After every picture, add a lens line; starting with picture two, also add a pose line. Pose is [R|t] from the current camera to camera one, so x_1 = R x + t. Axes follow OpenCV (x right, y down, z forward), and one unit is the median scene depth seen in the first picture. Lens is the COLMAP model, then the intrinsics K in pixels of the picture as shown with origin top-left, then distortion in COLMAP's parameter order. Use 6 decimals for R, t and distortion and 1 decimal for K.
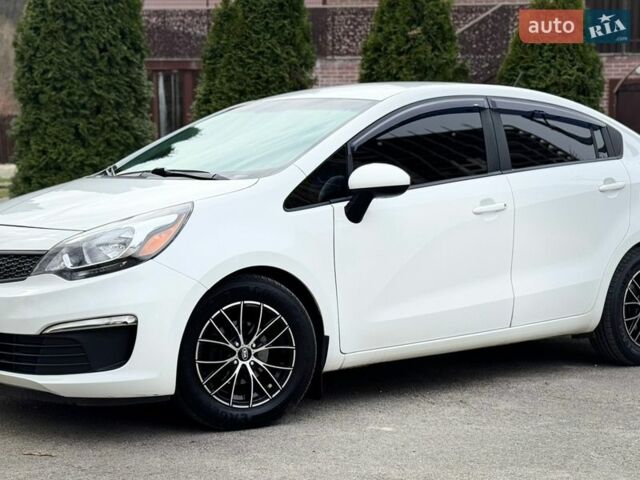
lens RADIAL K [[1166.8, 0, 373.6], [0, 1166.8, 268.8], [0, 0, 1]] dist [0.164020, -0.312811]
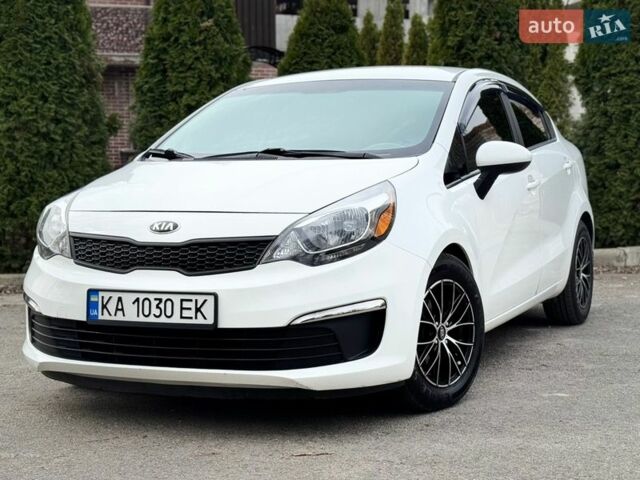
lens RADIAL K [[1065.1, 0, 334.4], [0, 1065.1, 271.4], [0, 0, 1]] dist [0.124997, -0.059774]
pose [[0.914297, -0.052785, 0.401591, -0.247907], [0.047405, 0.998603, 0.023328, -0.002058], [-0.402262, -0.002291, 0.915522, 0.093792]]
